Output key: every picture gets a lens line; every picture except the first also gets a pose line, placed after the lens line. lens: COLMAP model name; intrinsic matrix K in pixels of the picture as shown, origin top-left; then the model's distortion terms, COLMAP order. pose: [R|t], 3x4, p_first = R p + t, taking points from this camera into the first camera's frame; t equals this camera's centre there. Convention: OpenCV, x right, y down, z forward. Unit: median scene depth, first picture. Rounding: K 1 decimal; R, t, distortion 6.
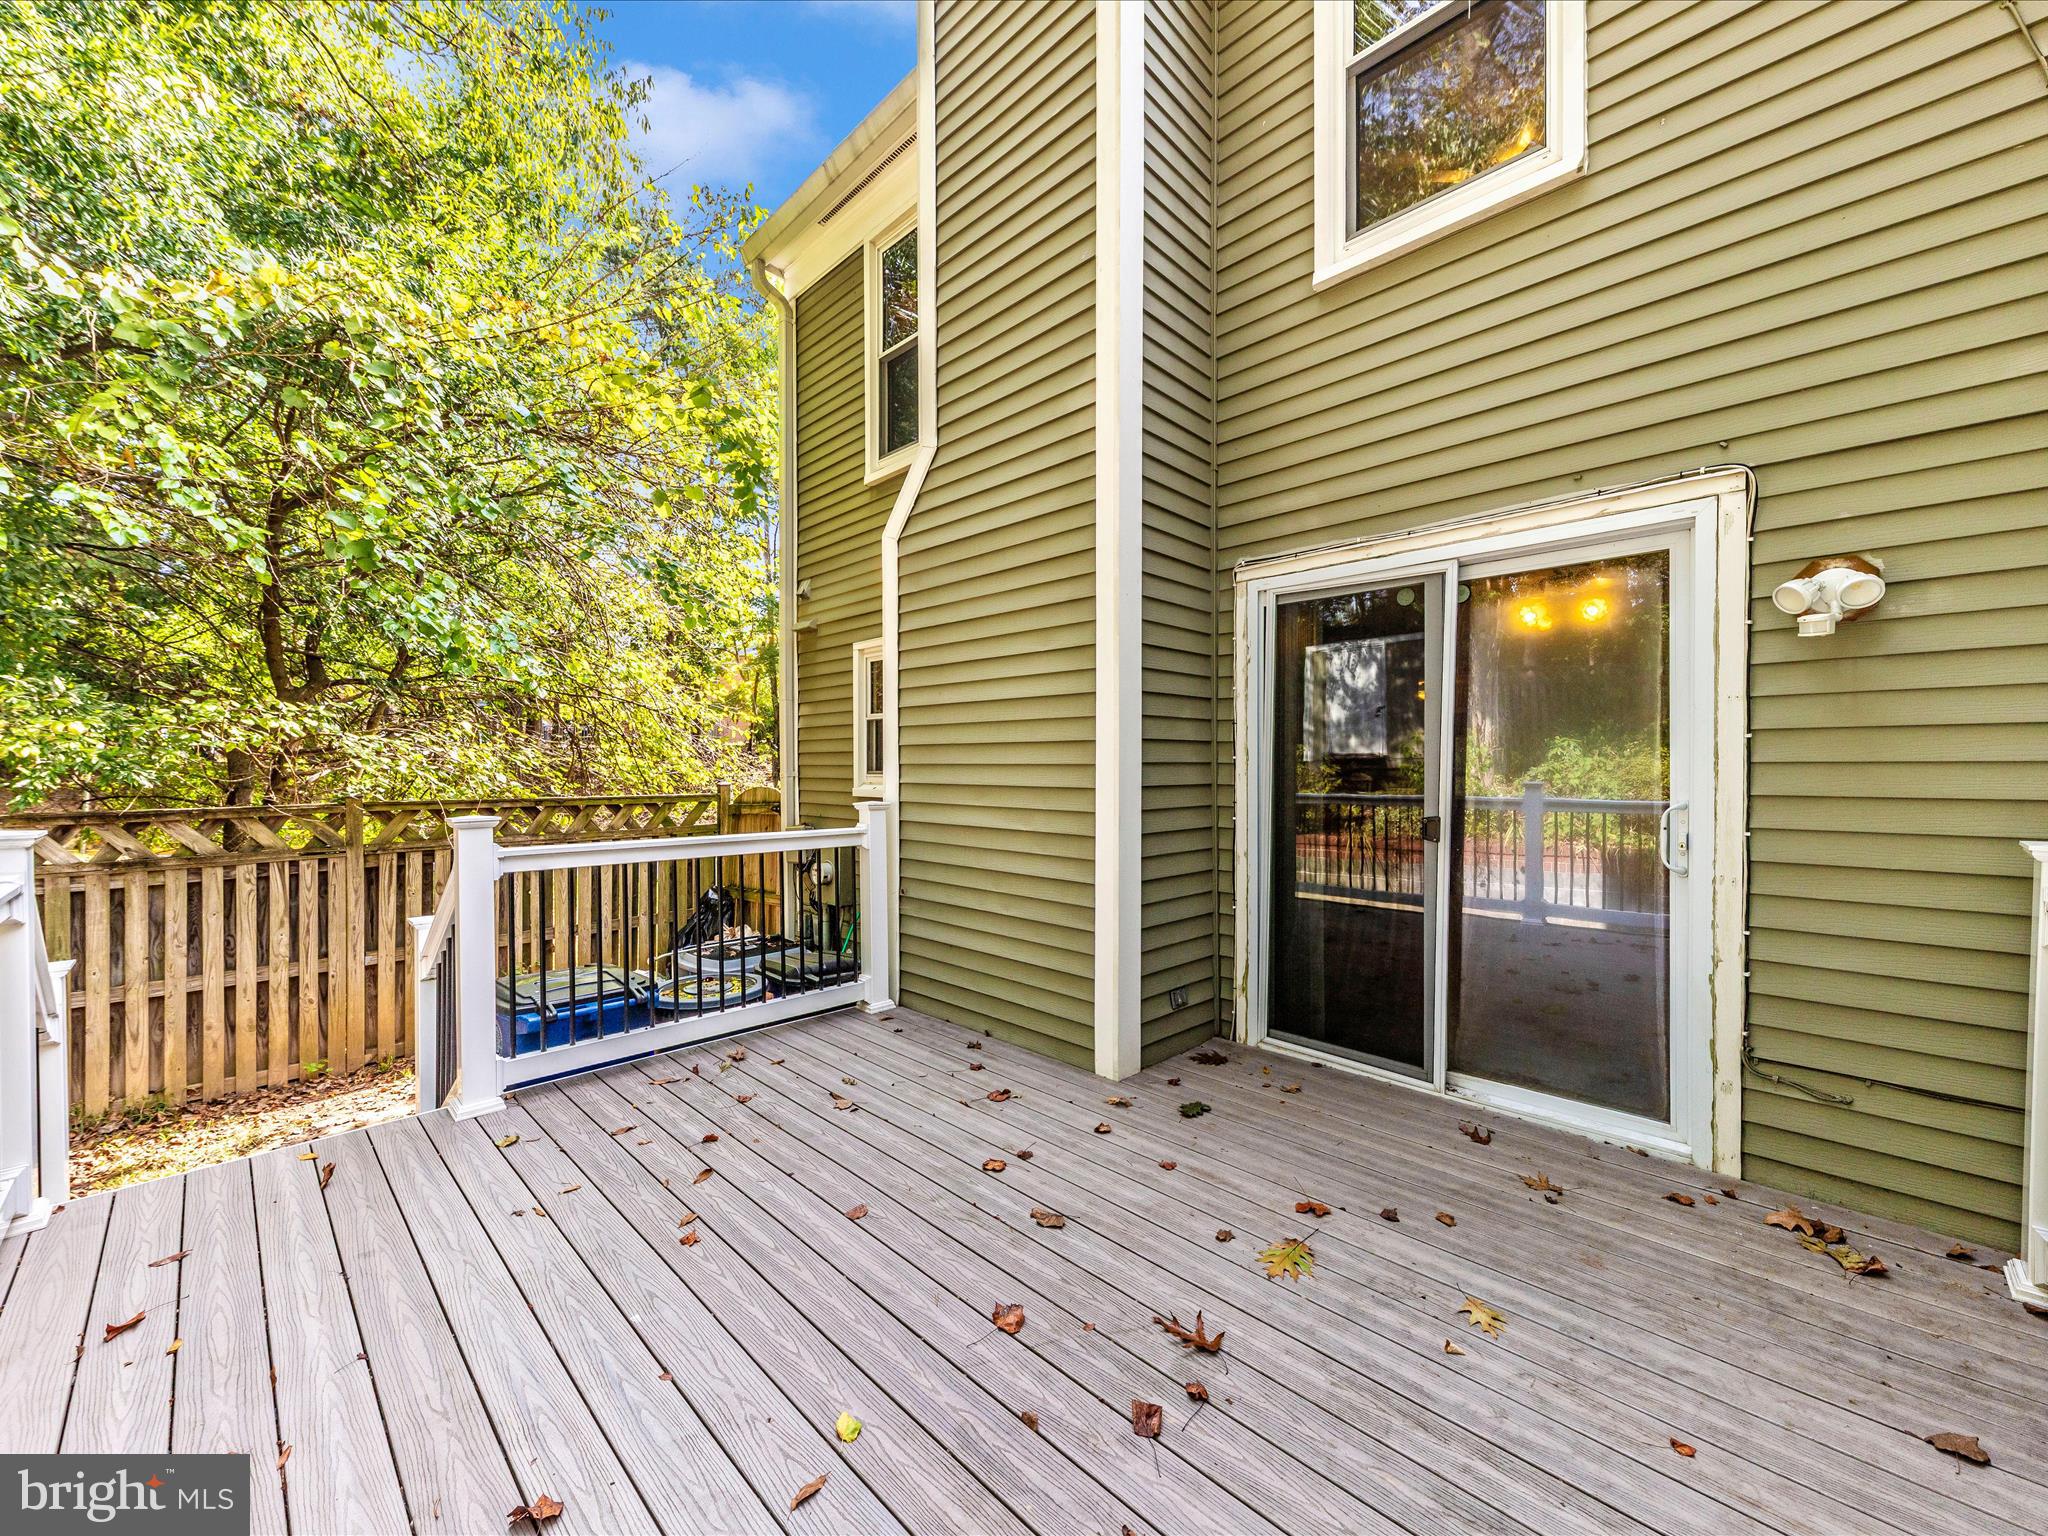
lens RADIAL K [[802.0, 0, 1019.7], [0, 802.0, 775.2], [0, 0, 1]] dist [0.015227, -0.003101]
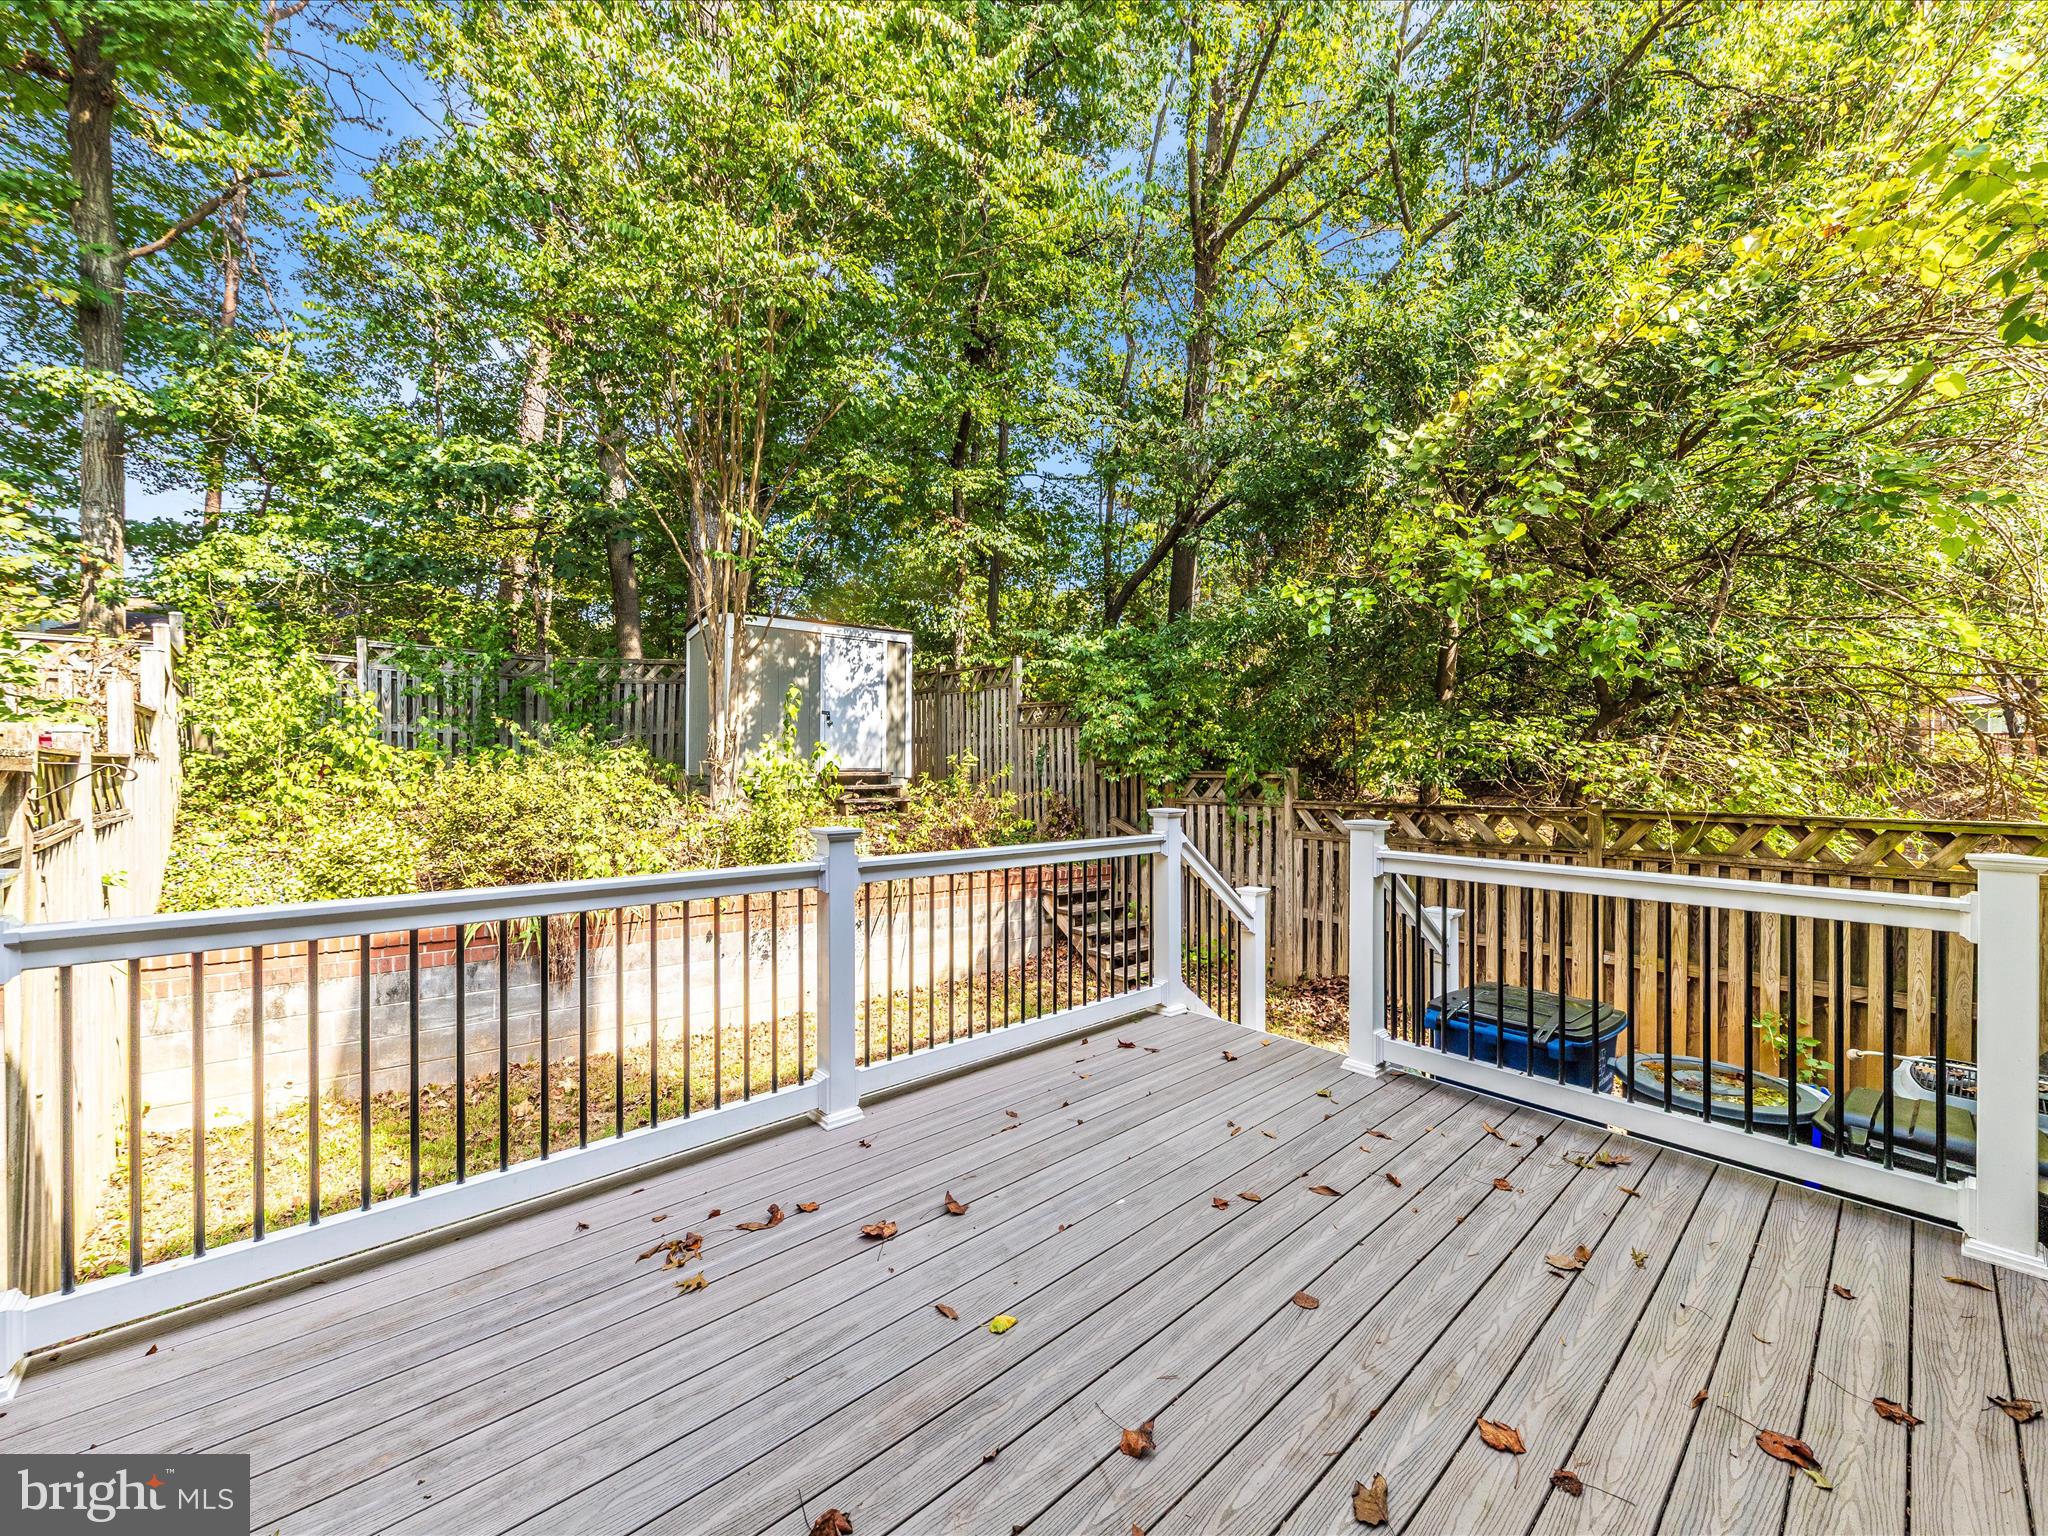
lens RADIAL K [[802.0, 0, 1027.3], [0, 802.0, 780.8], [0, 0, 1]] dist [0.015227, -0.003101]
pose [[-0.070864, 0.010665, -0.997429, 0.460042], [-0.010904, 0.999875, 0.011466, -0.011962], [0.997426, 0.011688, -0.070739, 0.518863]]
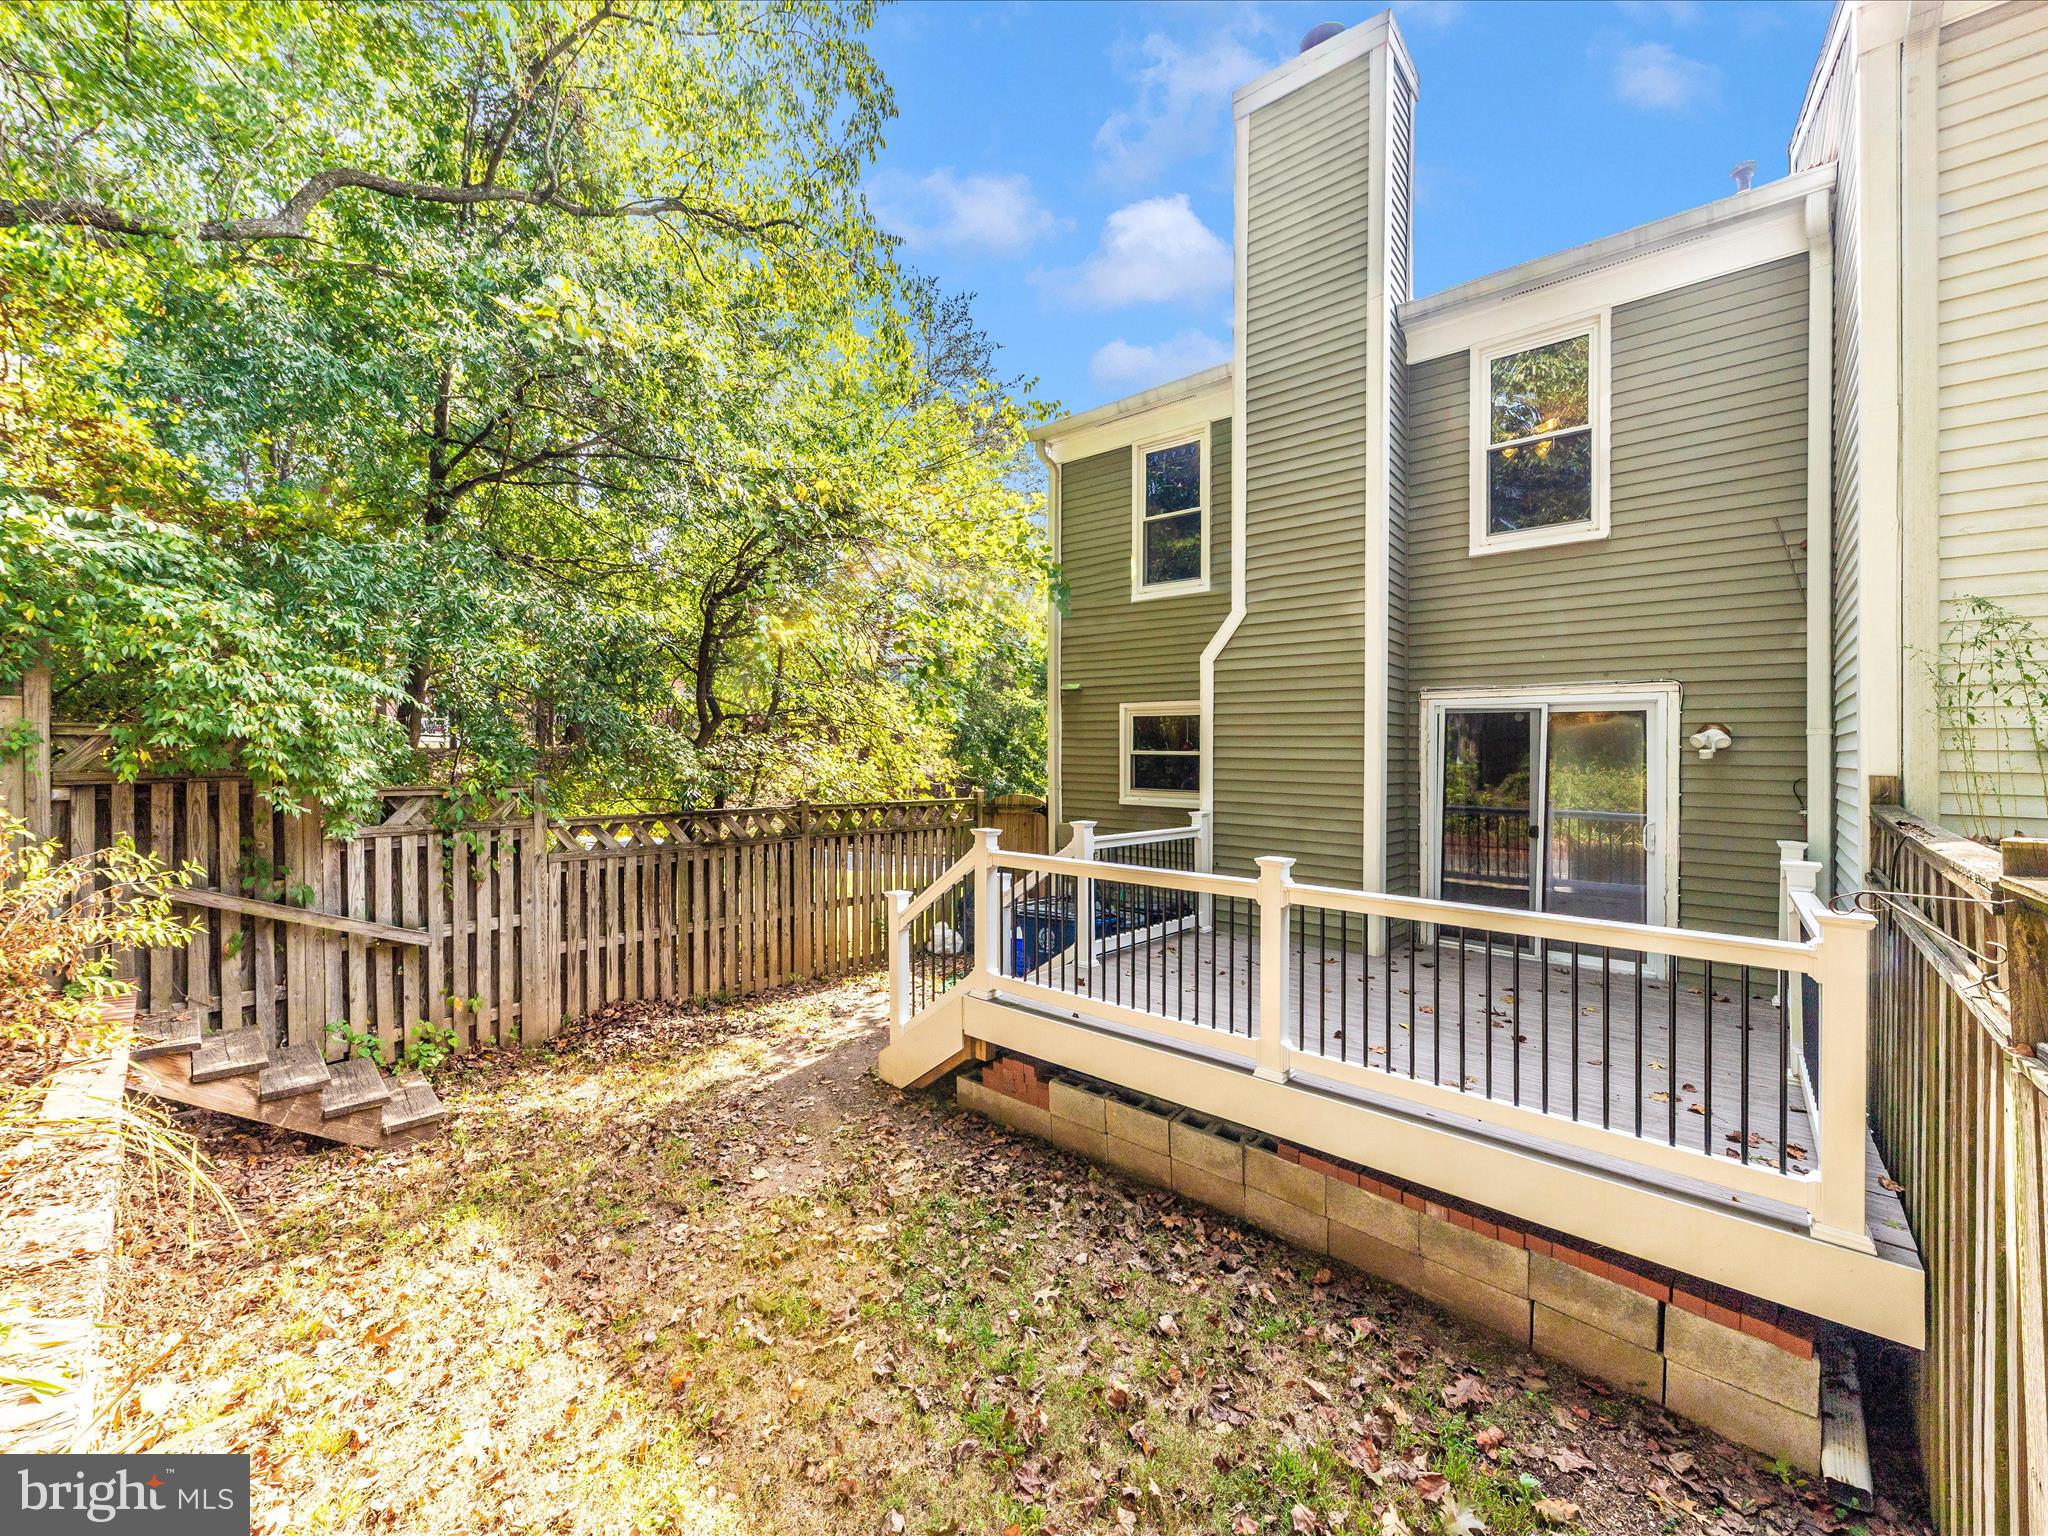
lens RADIAL K [[802.0, 0, 1028.3], [0, 802.0, 751.7], [0, 0, 1]] dist [0.015227, -0.003101]
pose [[0.997343, 0.014997, 0.071283, -0.929815], [-0.014043, 0.999805, -0.013876, -0.091732], [-0.071477, 0.012838, 0.997360, -0.972213]]
